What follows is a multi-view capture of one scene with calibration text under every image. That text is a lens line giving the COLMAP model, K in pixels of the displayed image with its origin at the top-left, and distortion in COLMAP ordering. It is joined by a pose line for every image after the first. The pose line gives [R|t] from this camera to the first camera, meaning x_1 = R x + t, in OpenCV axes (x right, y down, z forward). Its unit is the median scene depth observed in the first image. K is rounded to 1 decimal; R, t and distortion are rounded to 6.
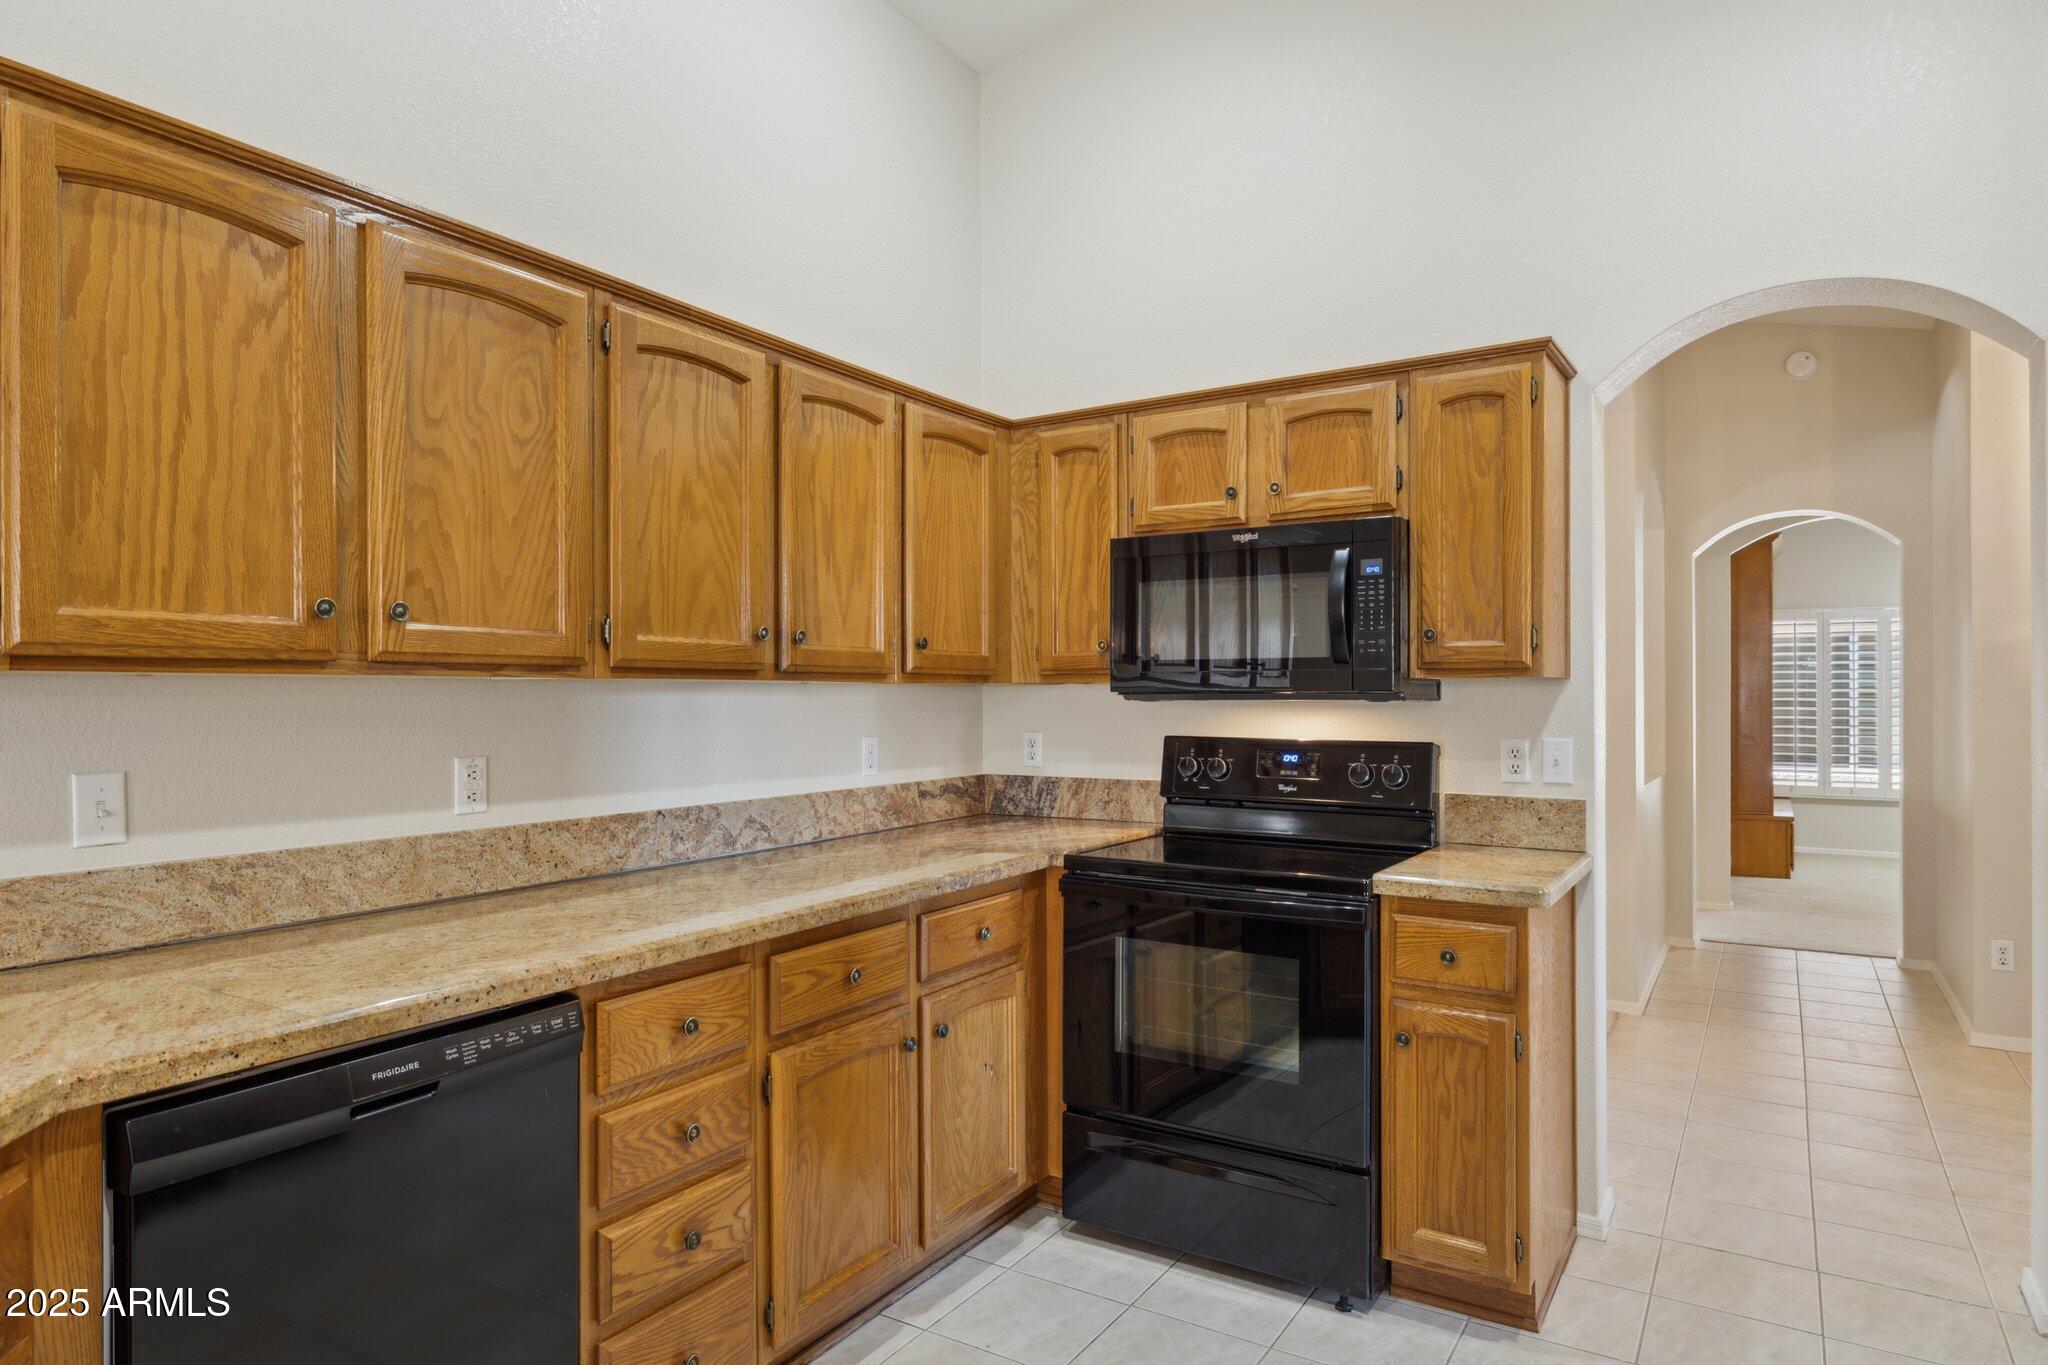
lens RADIAL K [[1193.0, 0, 1029.1], [0, 1193.0, 686.5], [0, 0, 1]] dist [0.001348, -0.000877]
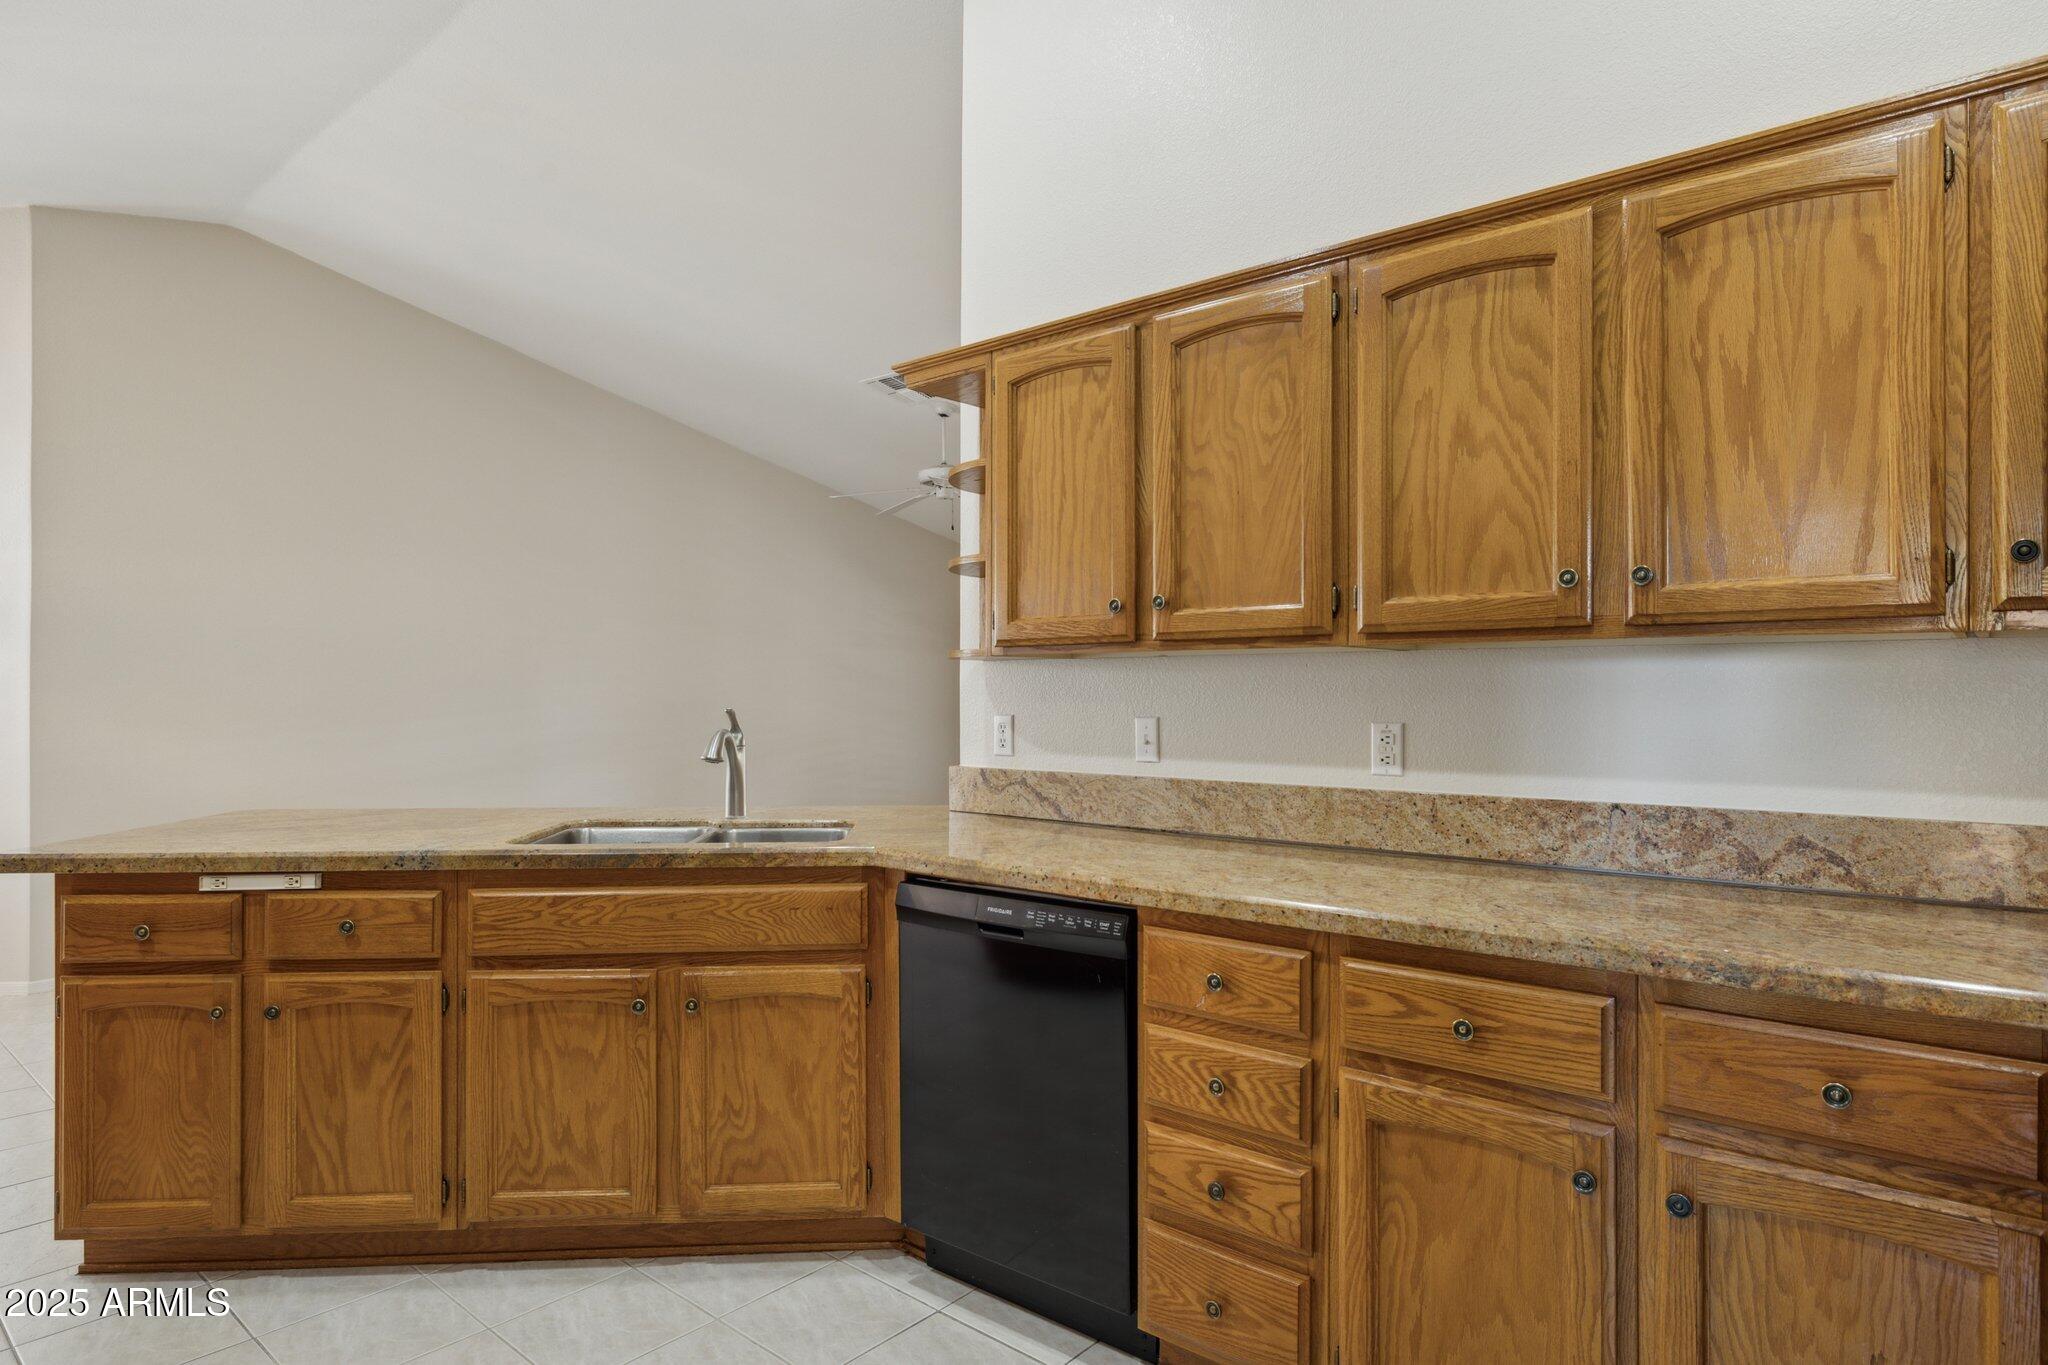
lens RADIAL K [[1123.0, 0, 1032.9], [0, 1123.0, 689.8], [0, 0, 1]] dist [-0.002499, -0.000452]
pose [[-0.141023, -0.001068, -0.990006, 0.506602], [0.006175, 0.999979, -0.001958, 0.025137], [0.989987, -0.006390, -0.141013, 0.717351]]
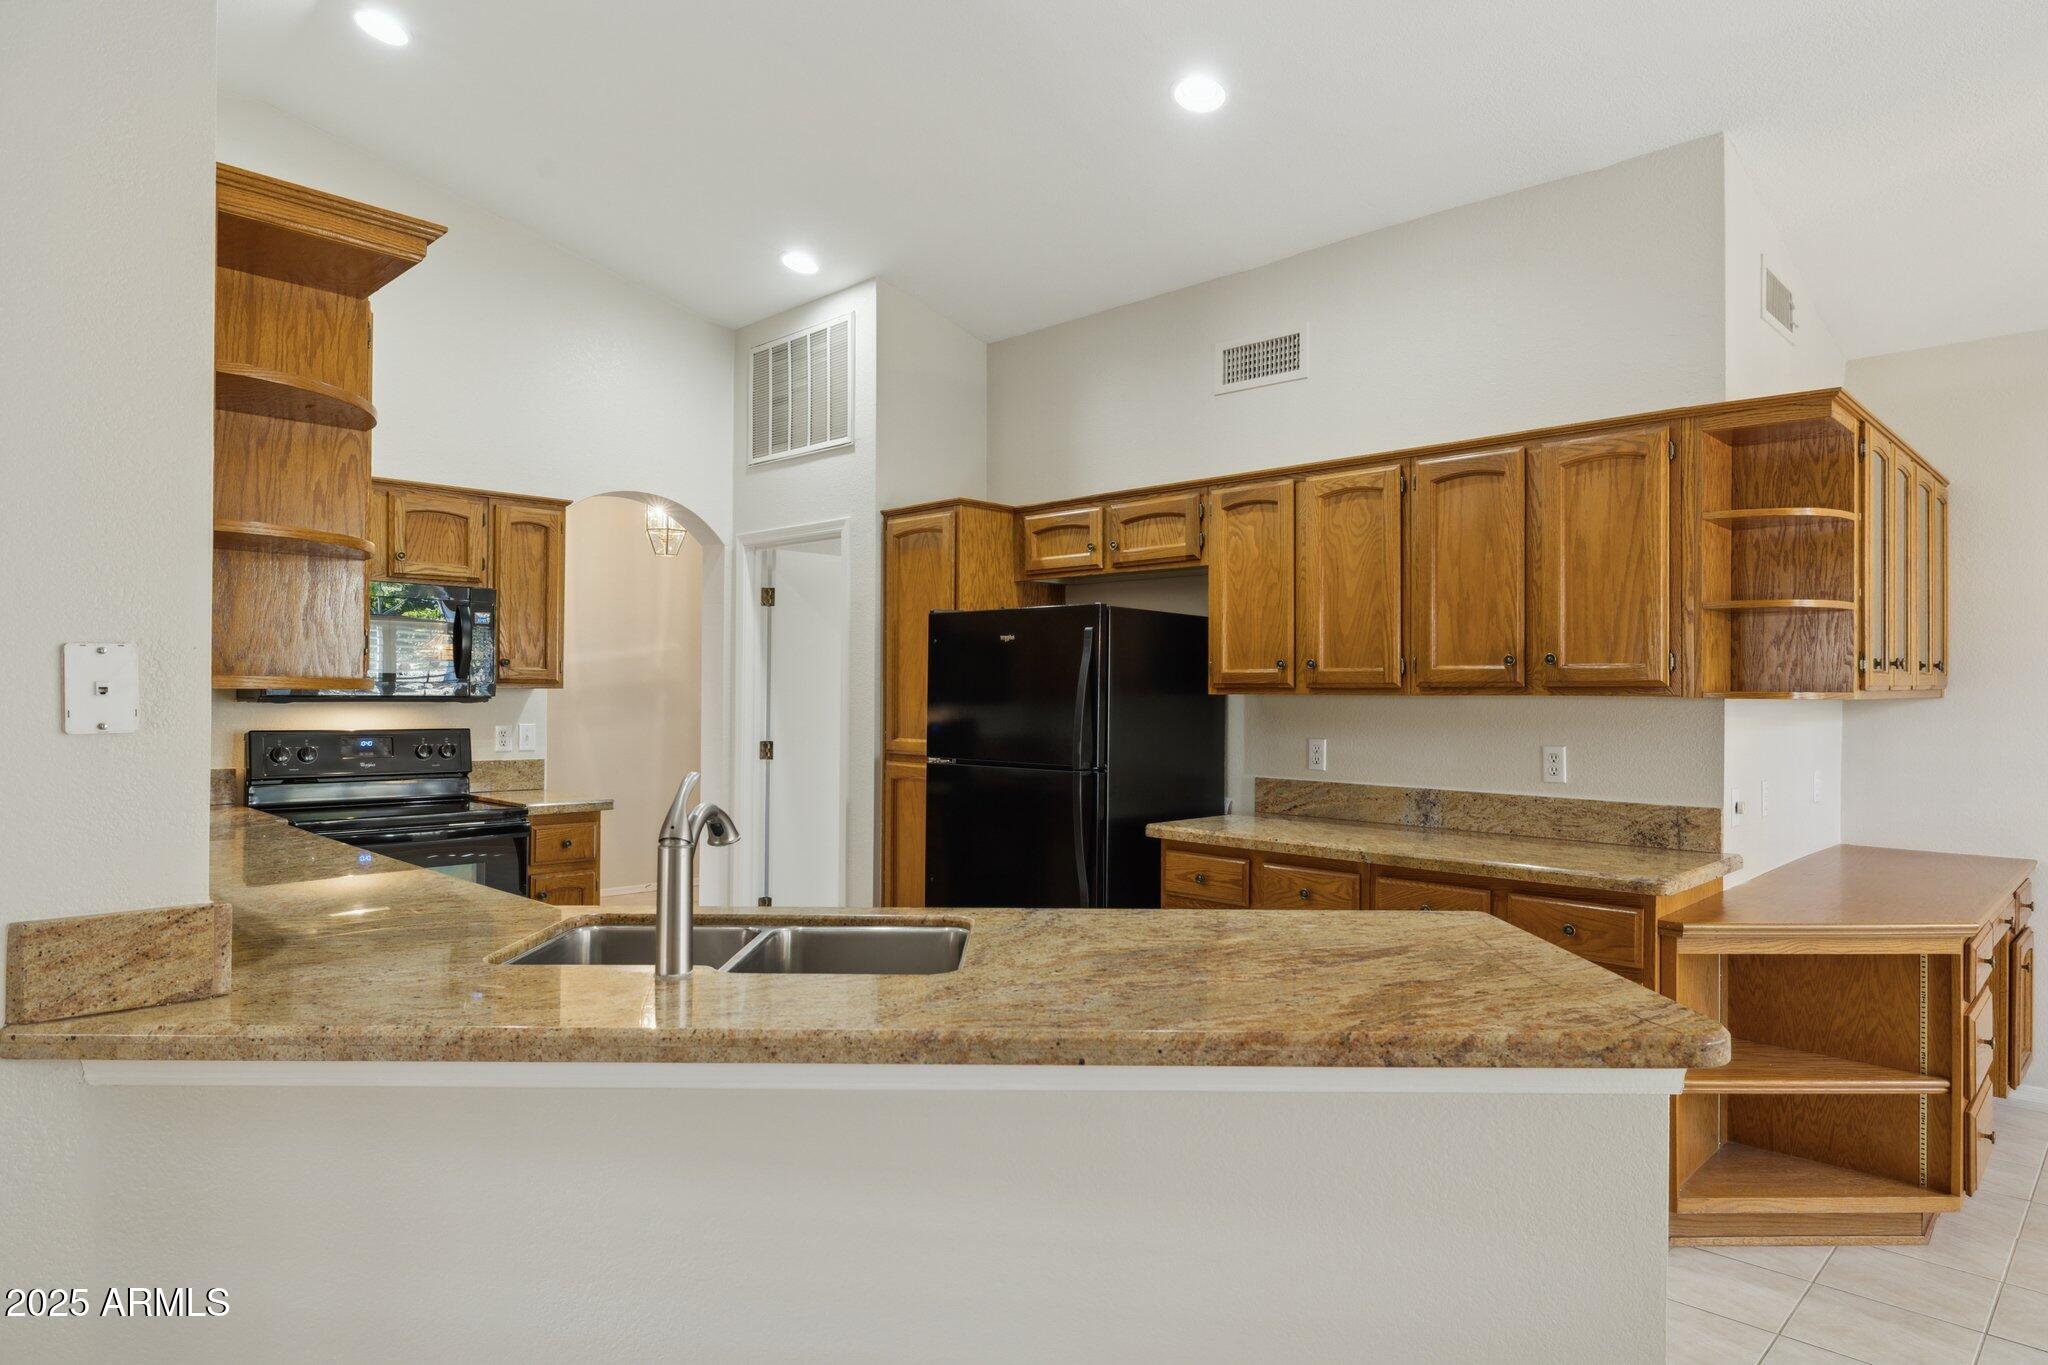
lens RADIAL K [[1193.0, 0, 1029.1], [0, 1193.0, 686.5], [0, 0, 1]] dist [0.001348, -0.000877]
pose [[0.214137, 0.006492, 0.976782, -1.158314], [-0.011664, 0.999924, -0.004088, -0.012047], [-0.976734, -0.010518, 0.214197, -0.067002]]
